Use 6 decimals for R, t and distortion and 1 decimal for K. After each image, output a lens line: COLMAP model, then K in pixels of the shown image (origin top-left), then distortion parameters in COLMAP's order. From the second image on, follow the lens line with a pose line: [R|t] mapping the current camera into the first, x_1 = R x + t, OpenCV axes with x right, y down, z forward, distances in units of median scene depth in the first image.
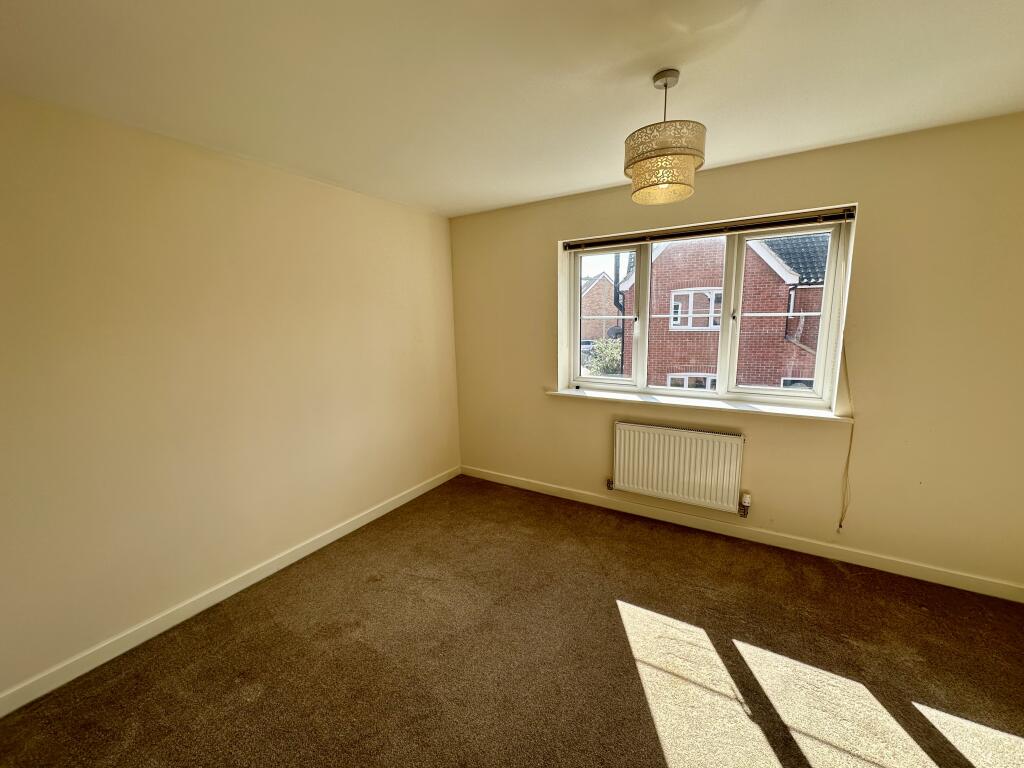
lens RADIAL K [[399.6, 0, 526.1], [0, 399.6, 379.4], [0, 0, 1]] dist [0.000198, 0.000020]
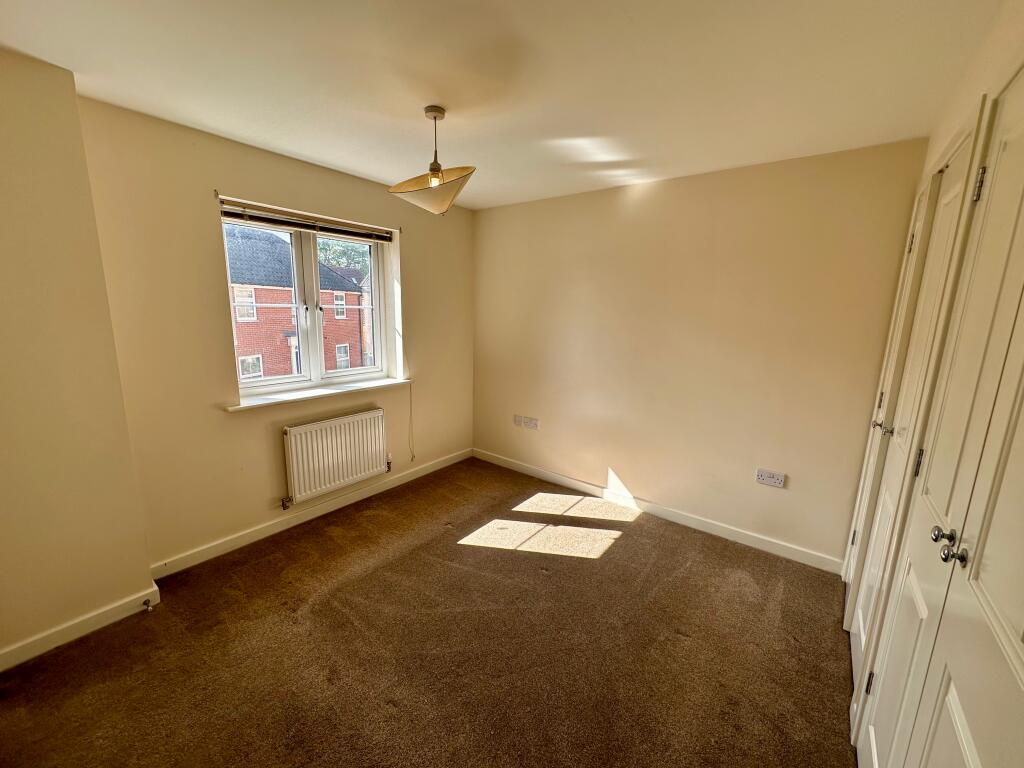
lens RADIAL K [[409.7, 0, 509.8], [0, 409.7, 387.3], [0, 0, 1]] dist [0.000039, 0.000050]
pose [[0.113973, -0.155163, 0.981292, -0.594500], [0.131283, 0.981419, 0.139935, -0.039210], [-0.984772, 0.112878, 0.132225, 0.418465]]
